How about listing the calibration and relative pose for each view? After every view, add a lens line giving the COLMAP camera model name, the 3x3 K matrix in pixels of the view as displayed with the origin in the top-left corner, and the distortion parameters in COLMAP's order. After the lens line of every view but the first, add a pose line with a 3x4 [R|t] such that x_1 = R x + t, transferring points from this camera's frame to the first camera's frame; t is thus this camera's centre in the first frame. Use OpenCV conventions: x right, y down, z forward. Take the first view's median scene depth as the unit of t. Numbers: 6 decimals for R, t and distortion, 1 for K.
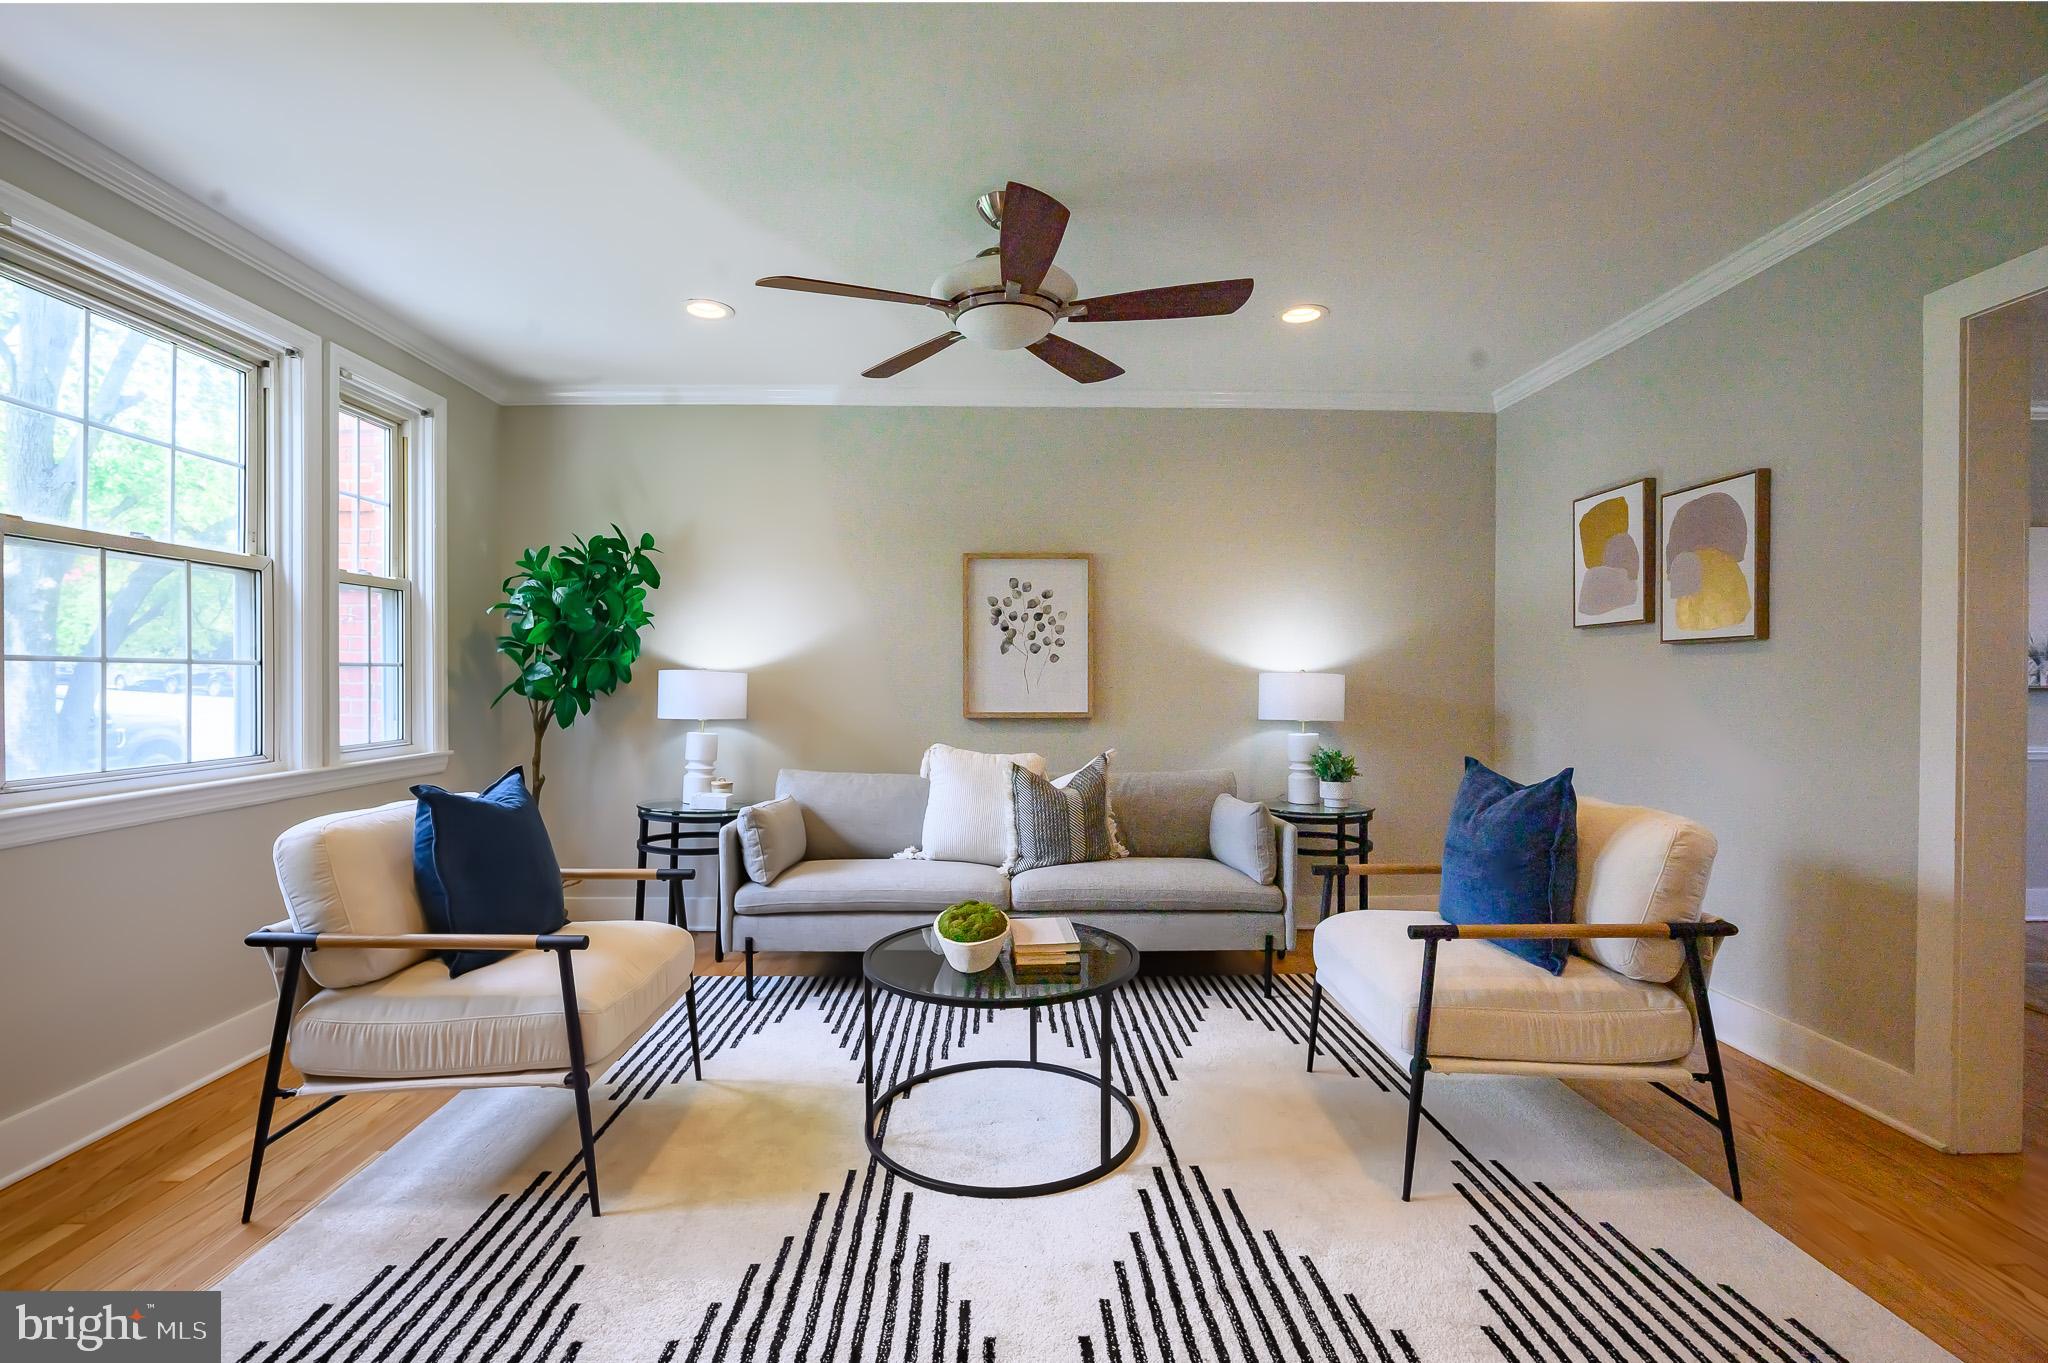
lens RADIAL K [[934.9, 0, 1024.0], [0, 934.9, 681.5], [0, 0, 1]] dist [-0.001070, 0.000145]
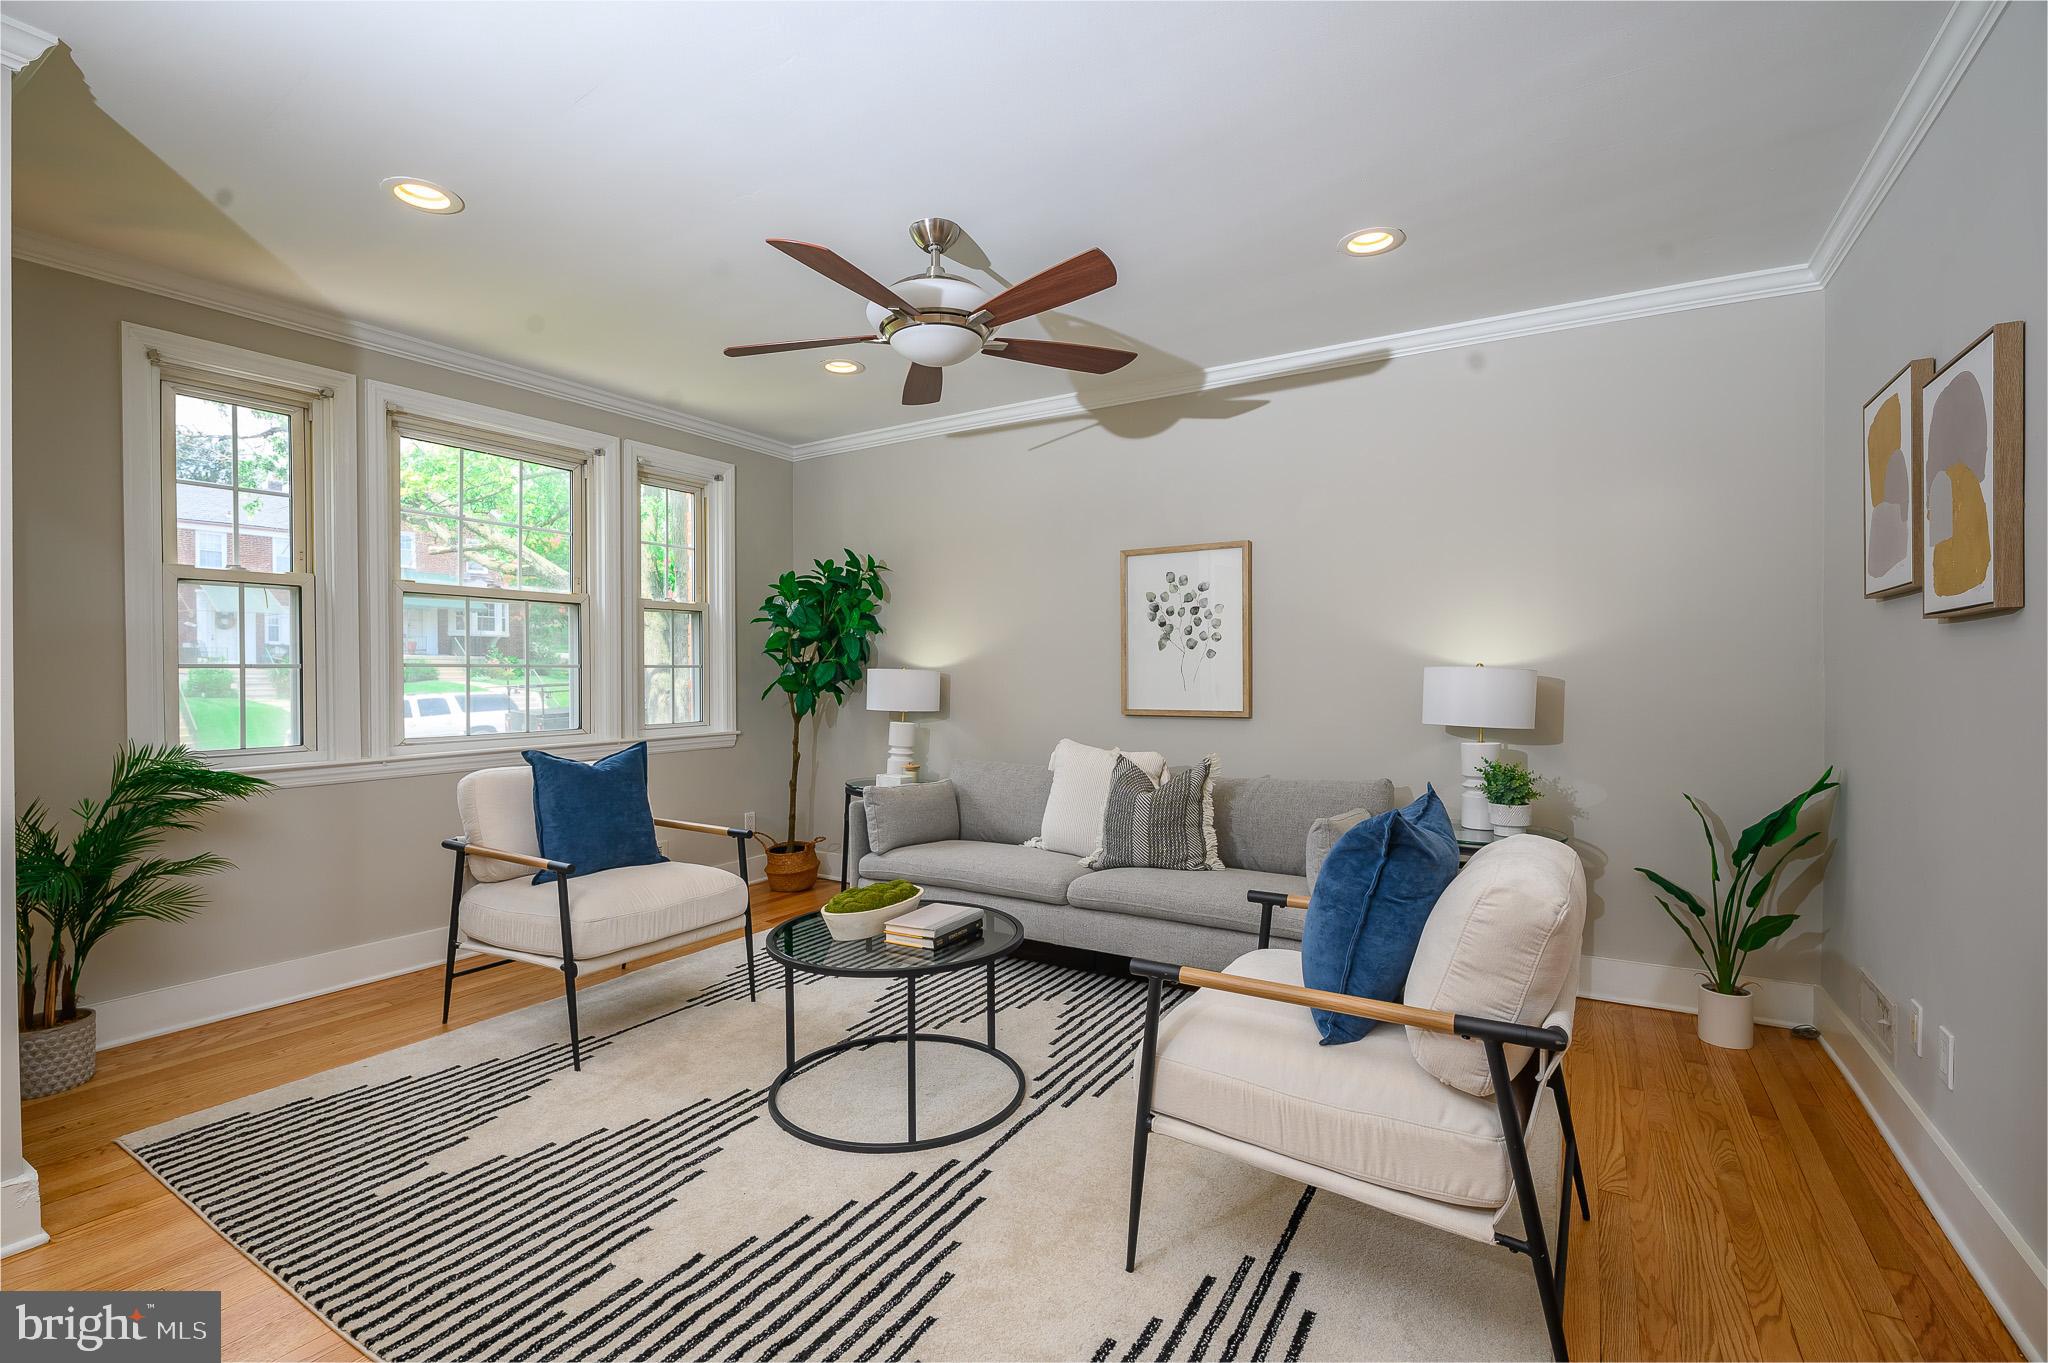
lens RADIAL K [[932.9, 0, 1010.3], [0, 932.9, 686.1], [0, 0, 1]] dist [-0.000084, 0.009317]
pose [[0.832528, 0.006134, -0.553948, 0.470308], [0.001552, 0.999909, 0.013406, -0.006501], [0.553980, -0.012021, 0.832443, 0.121101]]
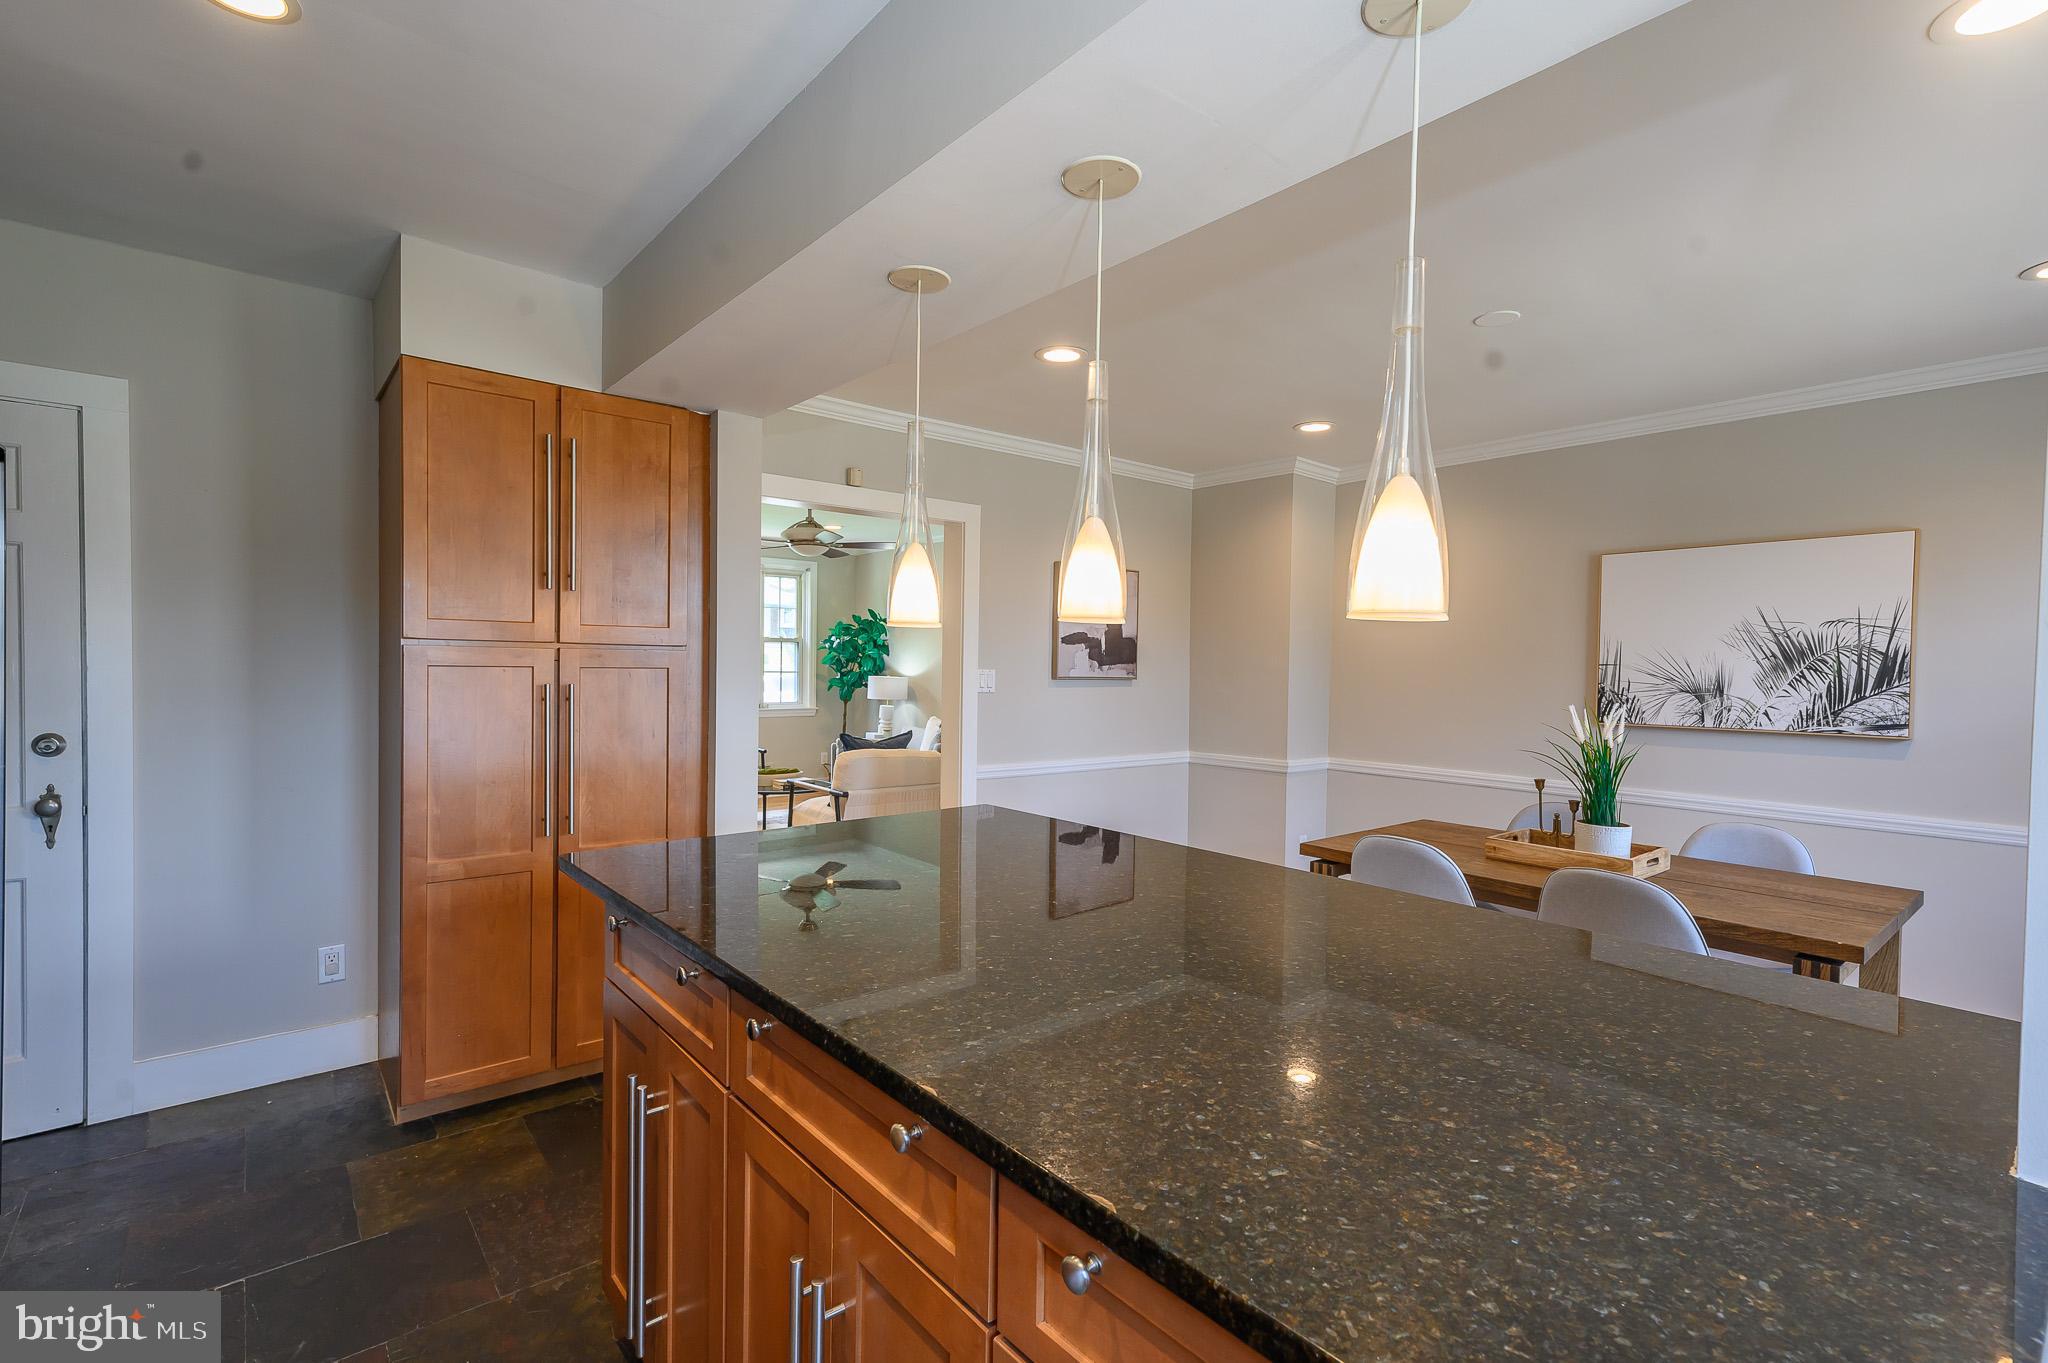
lens RADIAL K [[932.9, 0, 1010.3], [0, 932.9, 686.1], [0, 0, 1]] dist [-0.000084, 0.009317]
pose [[0.608149, 0.032487, -0.793158, 1.690310], [-0.024137, 0.999457, 0.022430, -0.050449], [0.793456, 0.005504, 0.608603, -0.063998]]
